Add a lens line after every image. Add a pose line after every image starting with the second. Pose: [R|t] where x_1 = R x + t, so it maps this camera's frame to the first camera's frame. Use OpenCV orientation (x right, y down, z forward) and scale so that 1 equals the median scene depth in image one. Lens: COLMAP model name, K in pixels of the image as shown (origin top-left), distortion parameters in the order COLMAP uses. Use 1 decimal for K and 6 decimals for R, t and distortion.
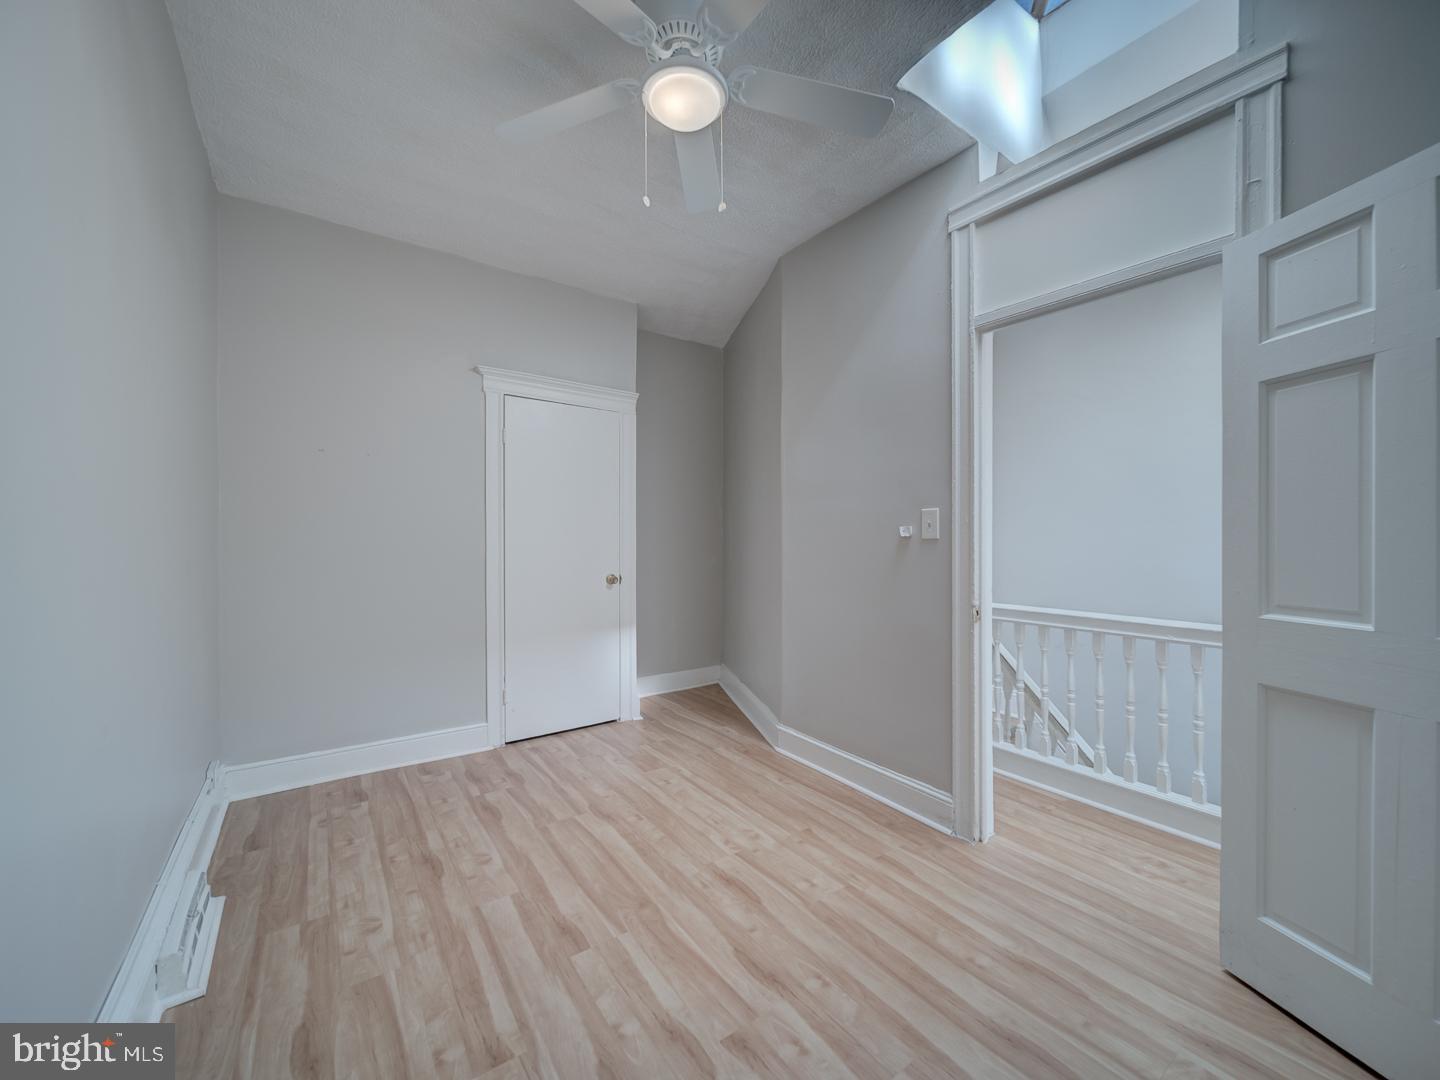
lens RADIAL K [[566.4, 0, 723.3], [0, 566.4, 541.7], [0, 0, 1]] dist [0.000158, -0.002318]
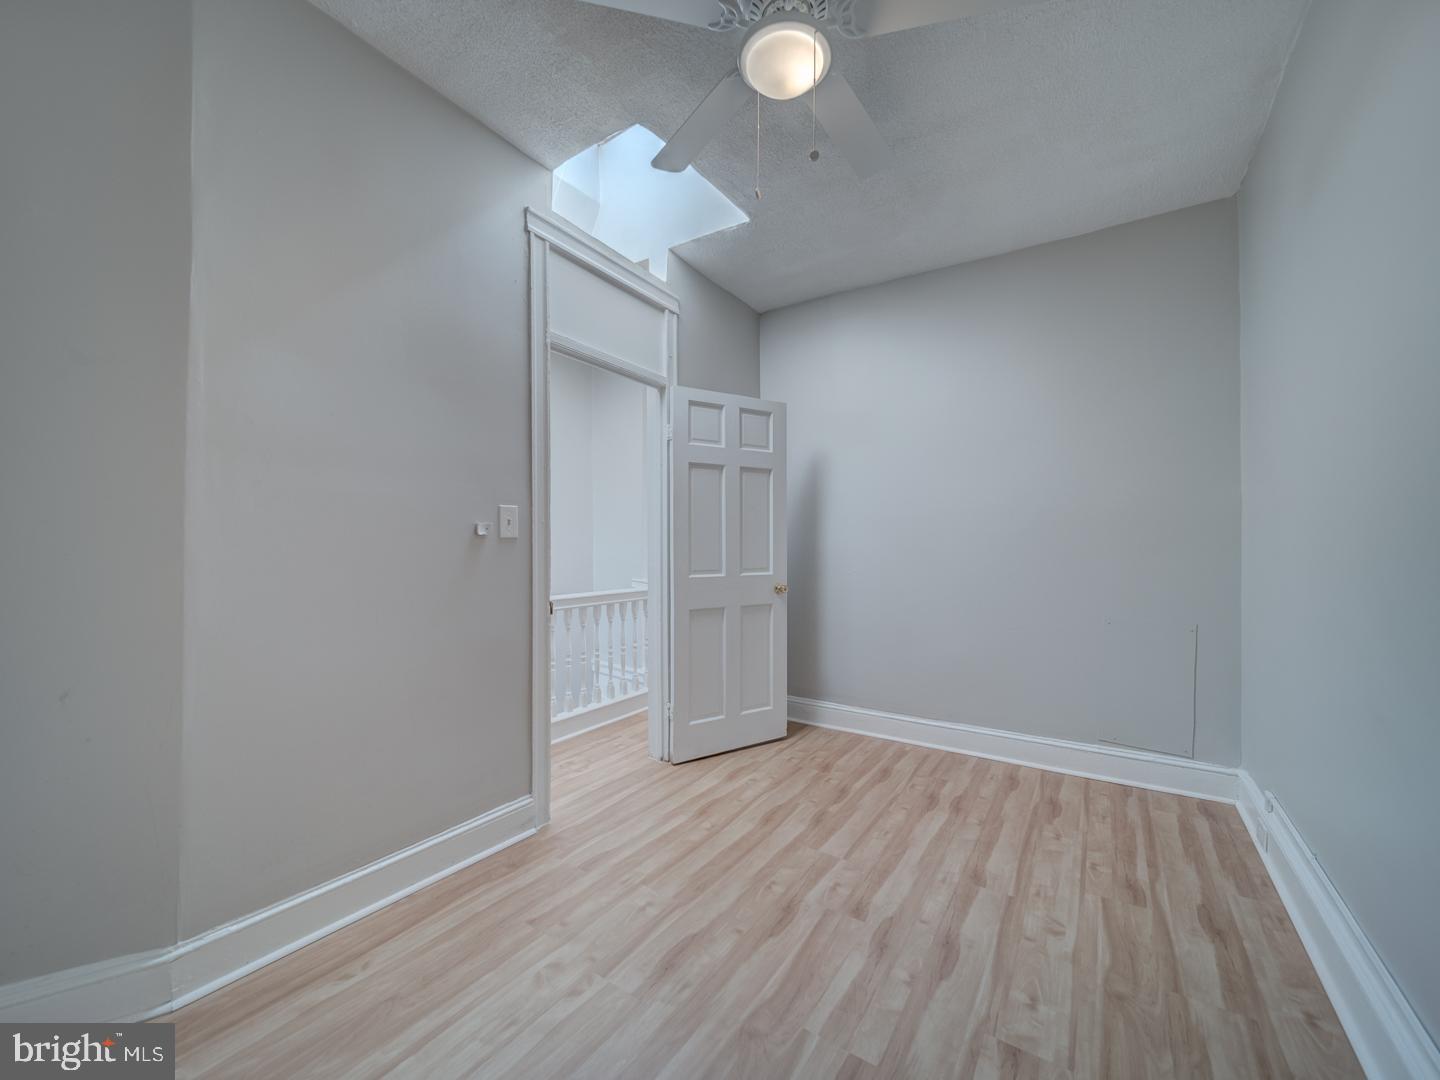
lens RADIAL K [[566.4, 0, 723.3], [0, 566.4, 541.7], [0, 0, 1]] dist [0.000158, -0.002318]
pose [[-0.353182, -0.003143, 0.935549, -0.781368], [0.001081, 0.999992, 0.003767, -0.001894], [-0.935554, 0.002342, -0.353176, 1.238921]]
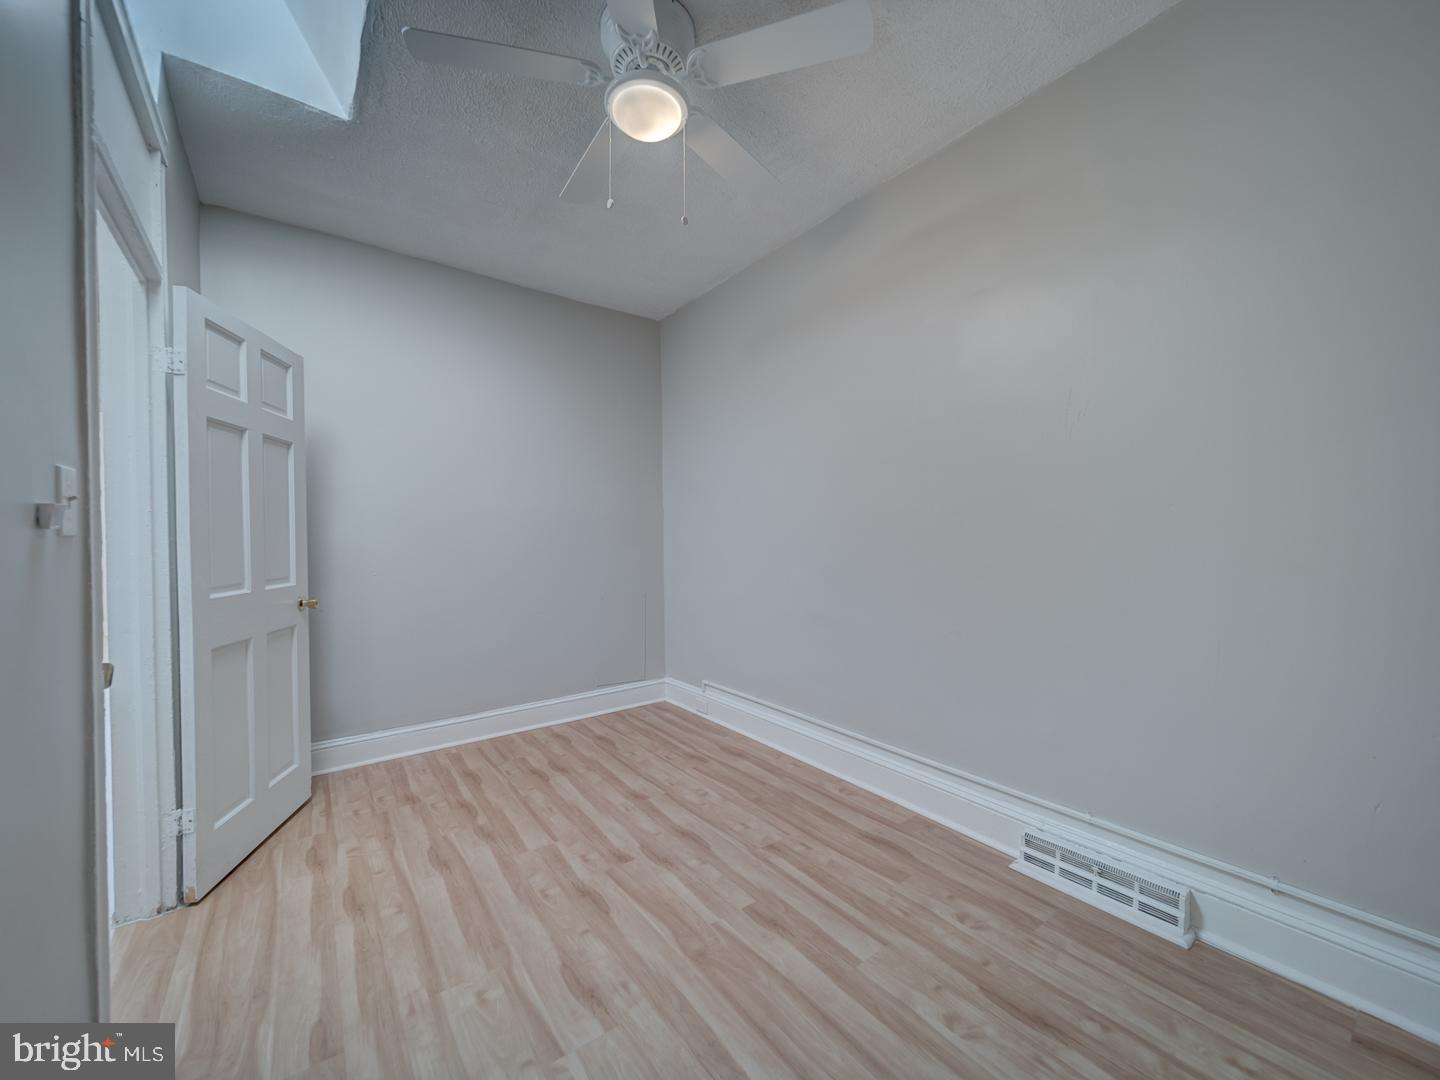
lens RADIAL K [[566.4, 0, 723.3], [0, 566.4, 541.7], [0, 0, 1]] dist [0.000158, -0.002318]
pose [[-0.999803, 0.006680, -0.018694, -0.157838], [0.006482, 0.999922, 0.010629, -0.001020], [0.018764, 0.010506, -0.999769, 1.785393]]
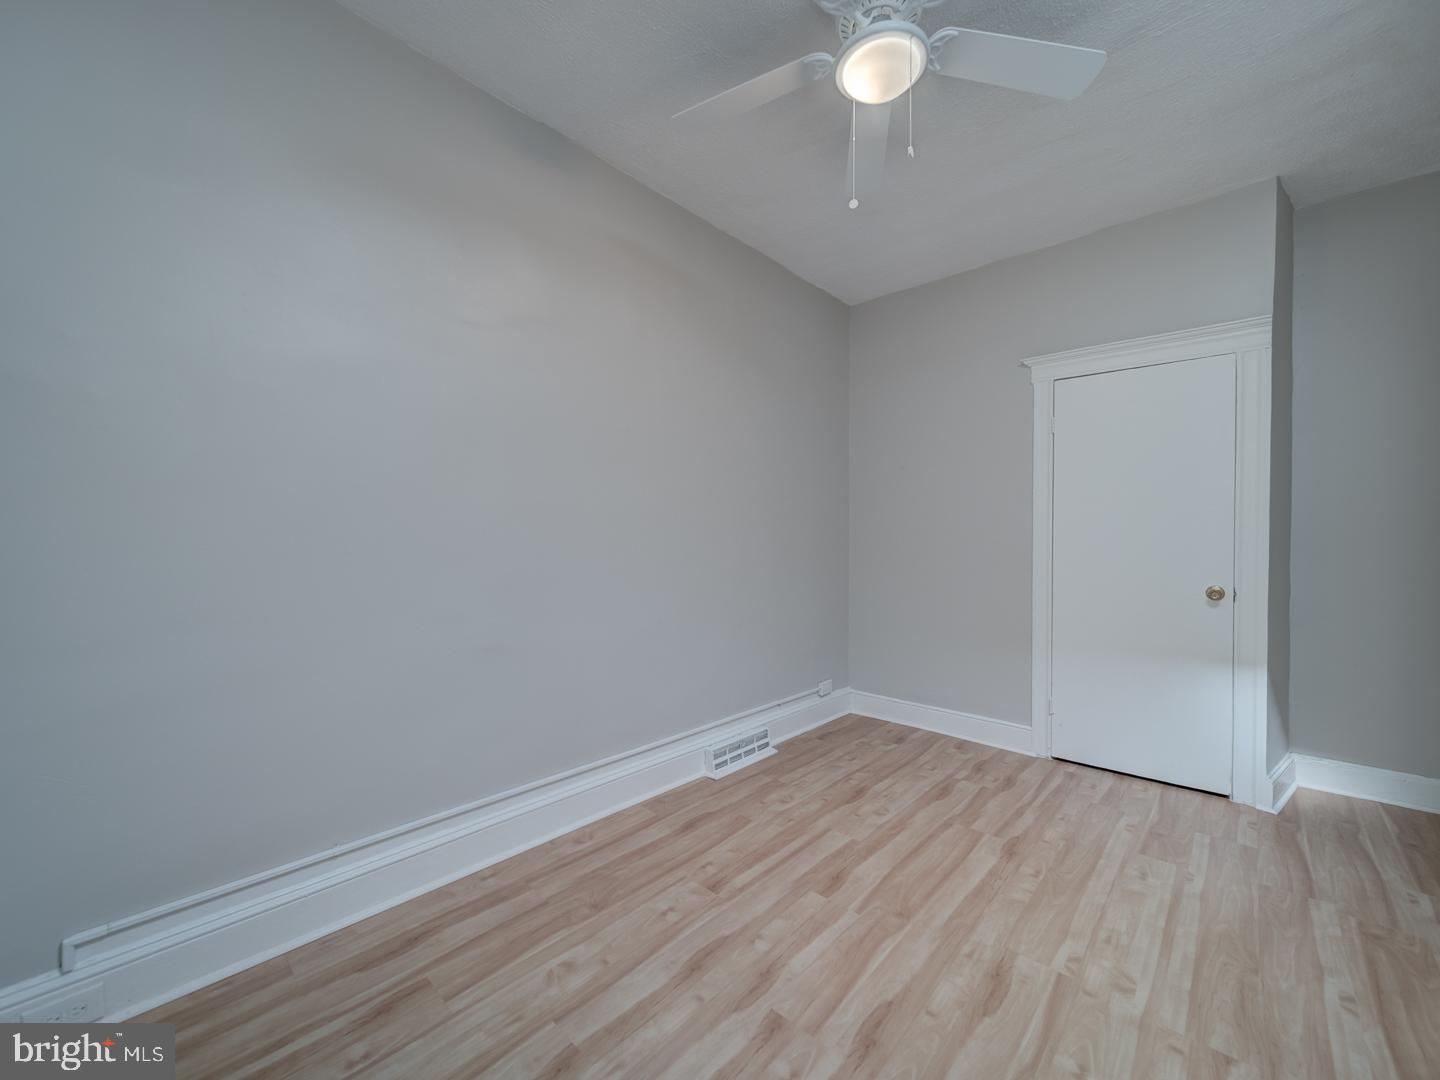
lens RADIAL K [[566.4, 0, 723.3], [0, 566.4, 541.7], [0, 0, 1]] dist [0.000158, -0.002318]
pose [[0.201535, 0.003828, -0.979474, 0.709516], [-0.003437, 0.999989, 0.003201, 0.002952], [0.979475, 0.002722, 0.201546, 0.486828]]
